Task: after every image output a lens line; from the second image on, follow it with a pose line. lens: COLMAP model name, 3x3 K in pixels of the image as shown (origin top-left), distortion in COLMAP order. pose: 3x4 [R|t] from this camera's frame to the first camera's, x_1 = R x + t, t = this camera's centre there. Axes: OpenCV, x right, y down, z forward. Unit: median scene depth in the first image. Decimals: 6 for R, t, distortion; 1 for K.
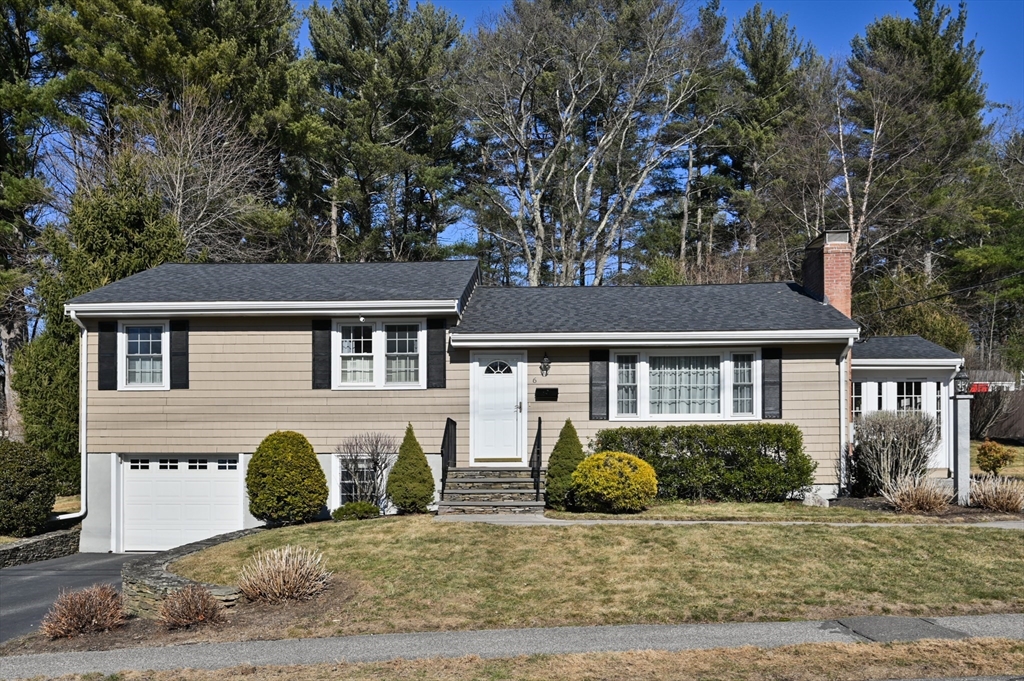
lens RADIAL K [[766.9, 0, 512.4], [0, 766.9, 345.8], [0, 0, 1]] dist [-0.007184, 0.004087]
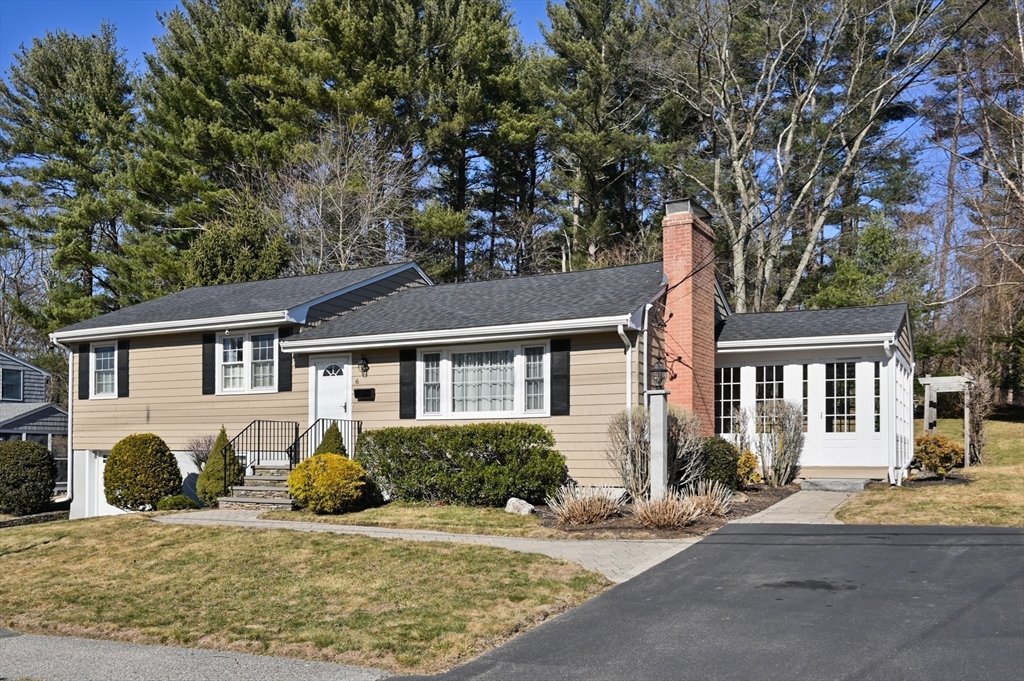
lens RADIAL K [[766.9, 0, 512.1], [0, 766.9, 334.8], [0, 0, 1]] dist [-0.007184, 0.004087]
pose [[0.926630, -0.055479, -0.371860, 0.609936], [0.059021, 0.998255, -0.001859, -0.003869], [0.371314, -0.020225, 0.928287, 0.108782]]
